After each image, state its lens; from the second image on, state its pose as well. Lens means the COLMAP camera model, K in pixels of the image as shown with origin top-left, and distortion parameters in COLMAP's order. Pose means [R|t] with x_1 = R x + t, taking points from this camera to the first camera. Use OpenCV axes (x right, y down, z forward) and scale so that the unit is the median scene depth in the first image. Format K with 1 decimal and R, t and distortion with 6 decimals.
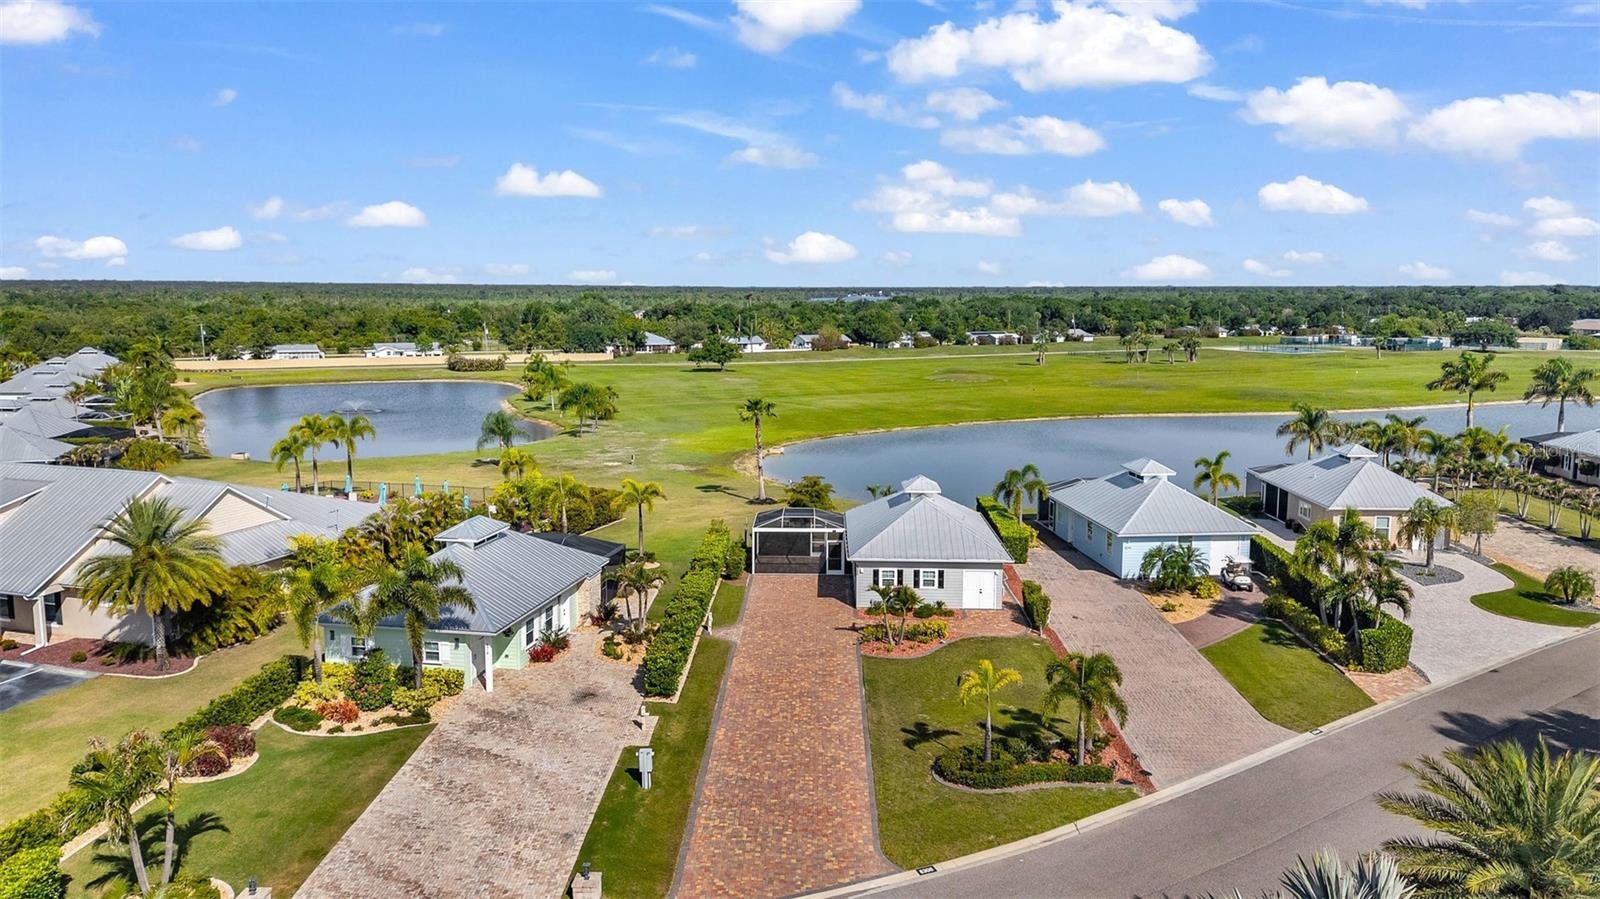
lens RADIAL K [[1172.4, 0, 800.0], [0, 1172.4, 449.5], [0, 0, 1]] dist [0.083365, -0.083113]
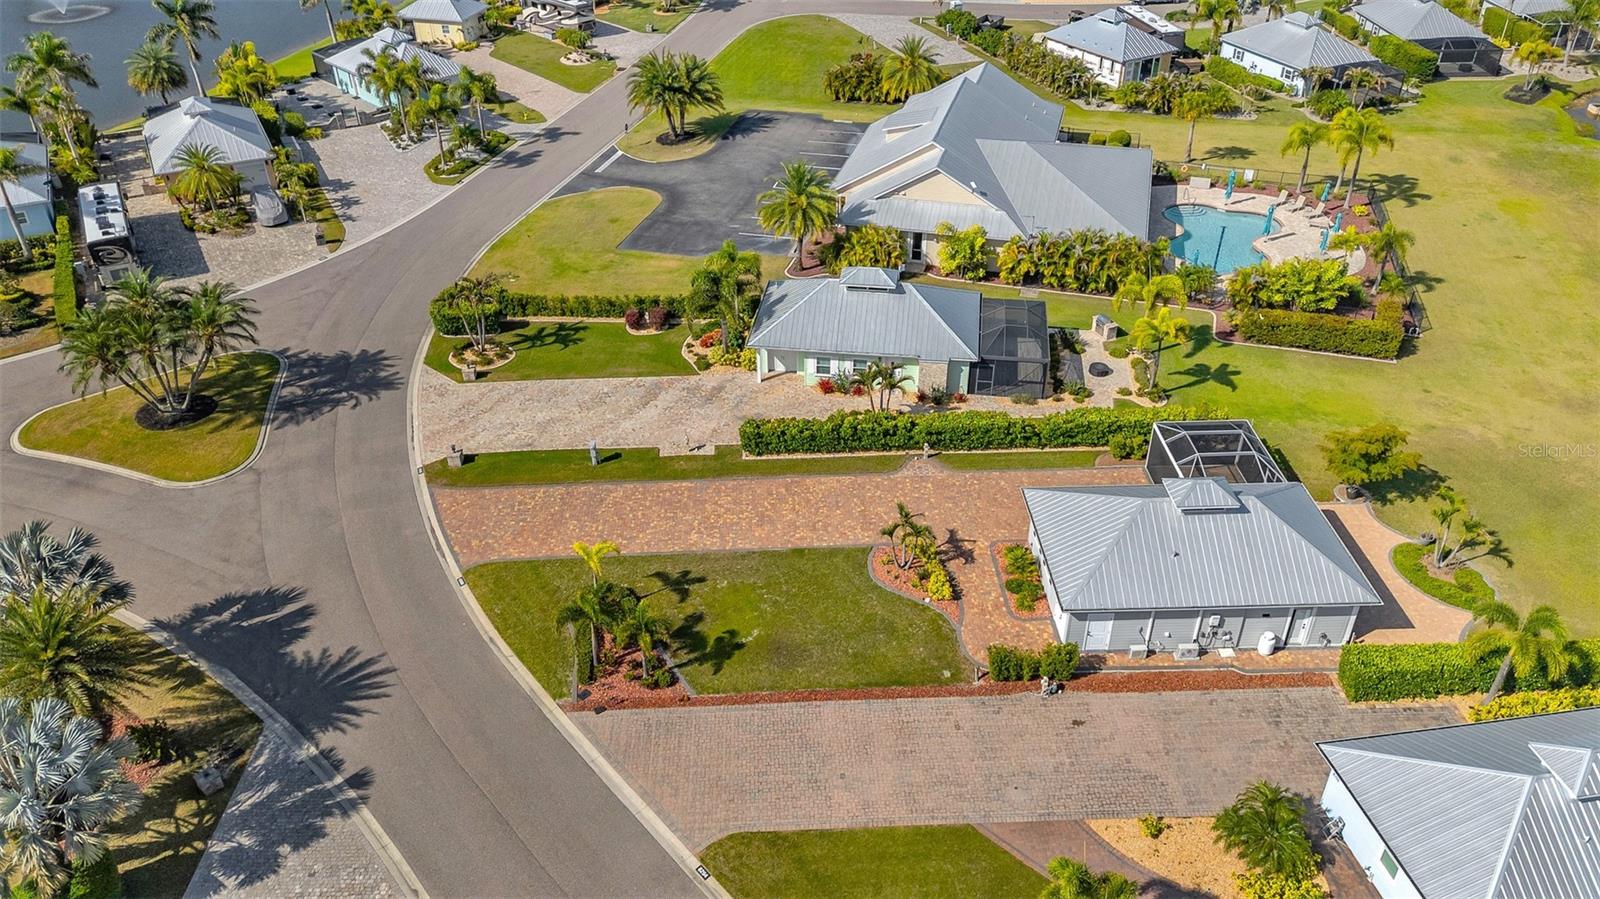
lens RADIAL K [[1172.4, 0, 800.0], [0, 1172.4, 449.5], [0, 0, 1]] dist [0.083365, -0.083113]
pose [[0.054930, 0.556270, -0.829184, 0.879671], [-0.130707, 0.827298, 0.546346, -0.463851], [0.989898, 0.078369, 0.118152, 0.824540]]
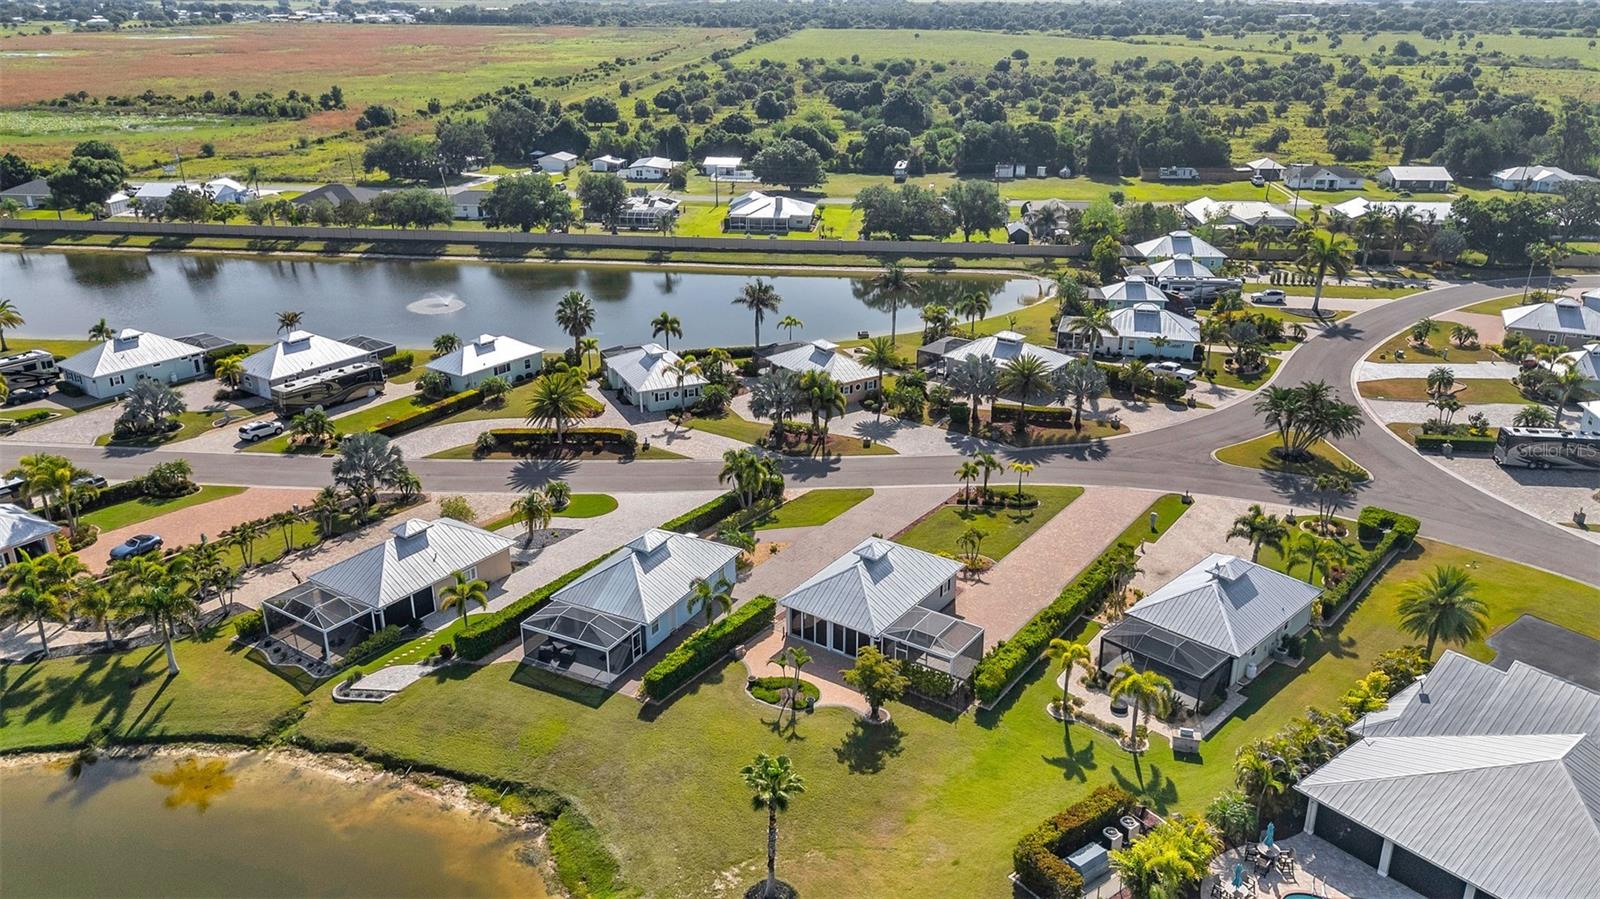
lens RADIAL K [[1171.4, 0, 800.0], [0, 1171.4, 449.5], [0, 0, 1]] dist [0.079229, -0.076105]
pose [[-0.831791, -0.206675, 0.515178, -0.591573], [0.074651, 0.878020, 0.472766, -0.856415], [-0.550046, 0.431702, -0.714901, 2.414781]]
